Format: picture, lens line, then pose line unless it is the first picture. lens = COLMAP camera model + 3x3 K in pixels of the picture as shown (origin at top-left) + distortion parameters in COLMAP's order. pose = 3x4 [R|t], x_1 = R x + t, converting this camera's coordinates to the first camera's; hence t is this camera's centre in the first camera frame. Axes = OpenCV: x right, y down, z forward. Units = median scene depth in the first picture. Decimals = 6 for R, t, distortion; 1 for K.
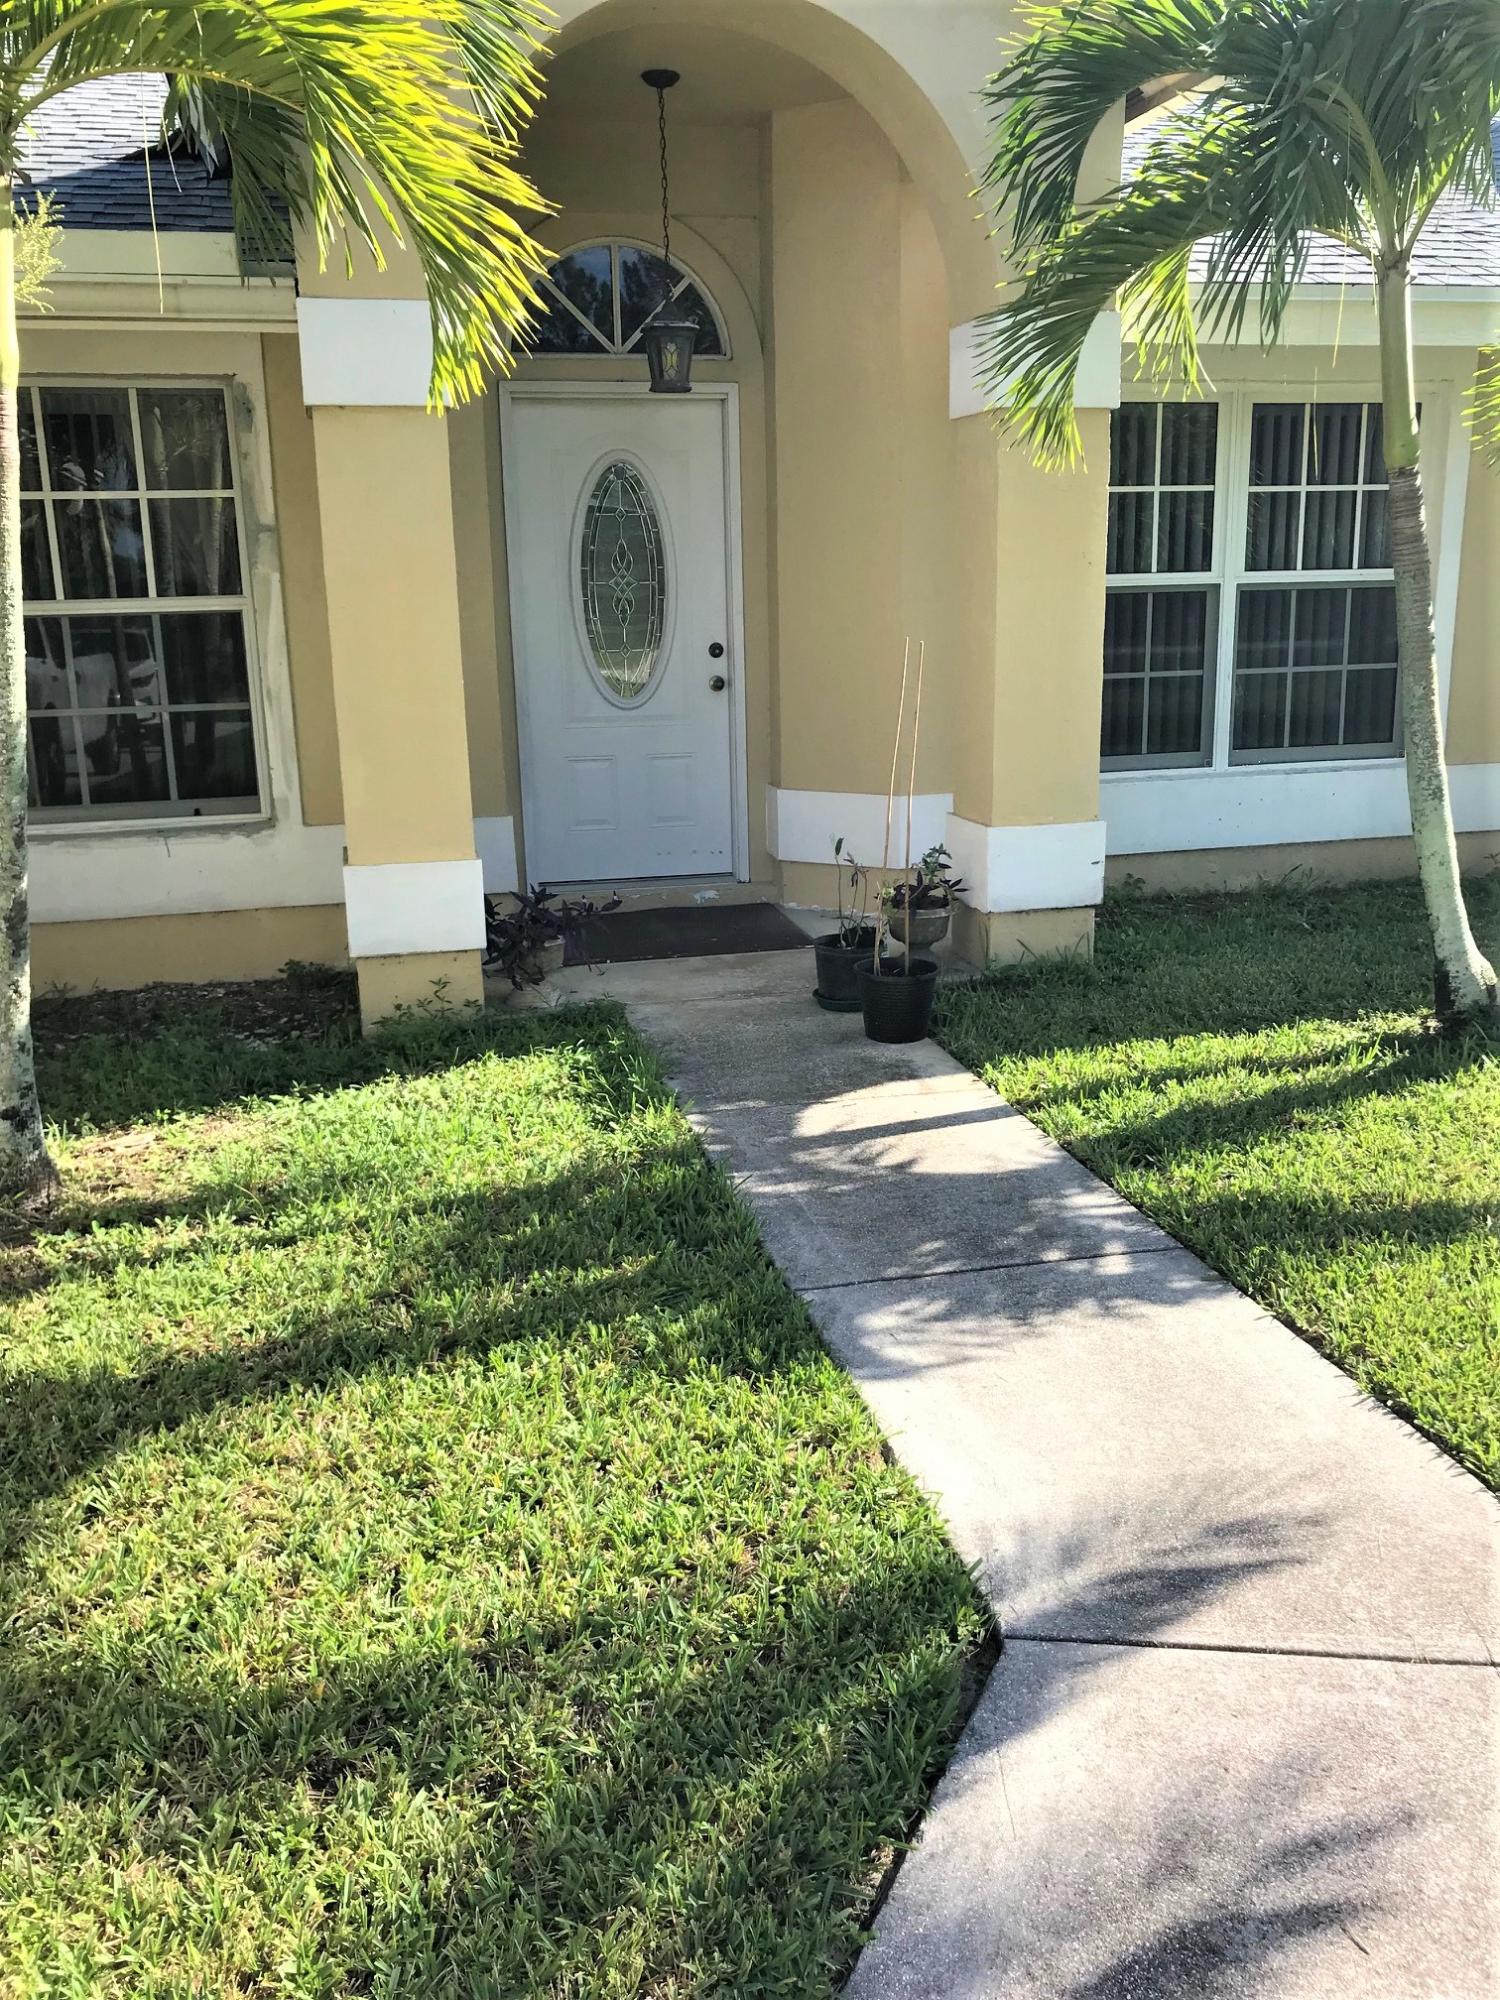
lens RADIAL K [[1638.9, 0, 745.7], [0, 1638.9, 995.3], [0, 0, 1]] dist [0.028812, -0.032075]
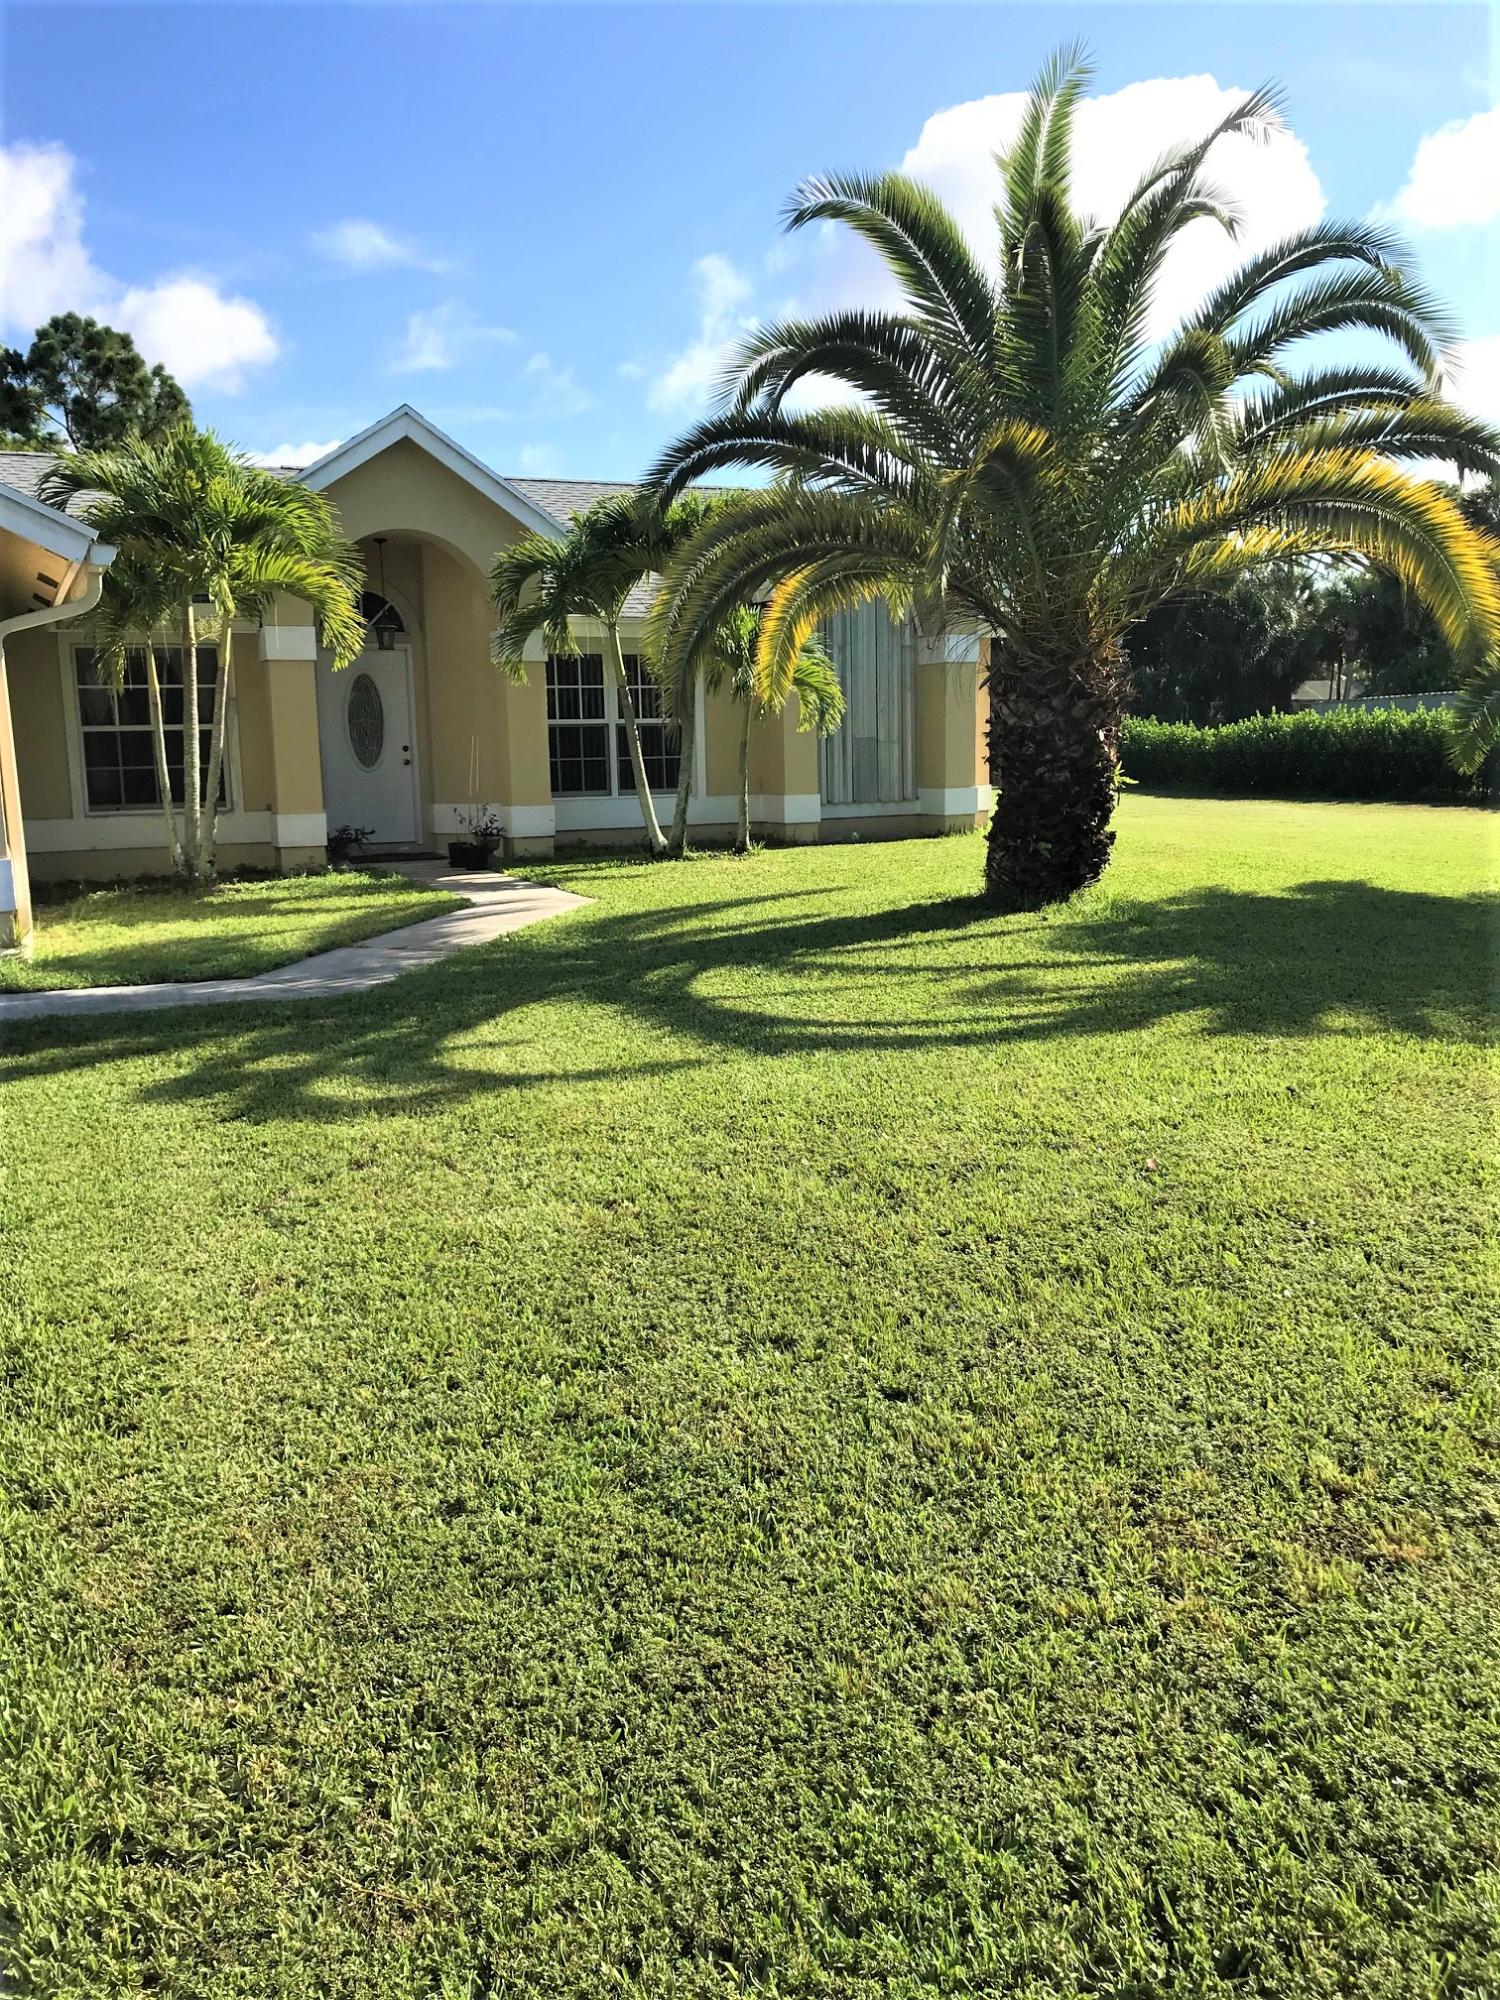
lens RADIAL K [[1638.9, 0, 752.1], [0, 1638.9, 1006.7], [0, 0, 1]] dist [0.028812, -0.032075]
pose [[0.981684, -0.029178, 0.188269, 0.017545], [0.045067, 0.995721, -0.080672, 0.409384], [-0.185109, 0.087680, 0.978799, -1.519354]]
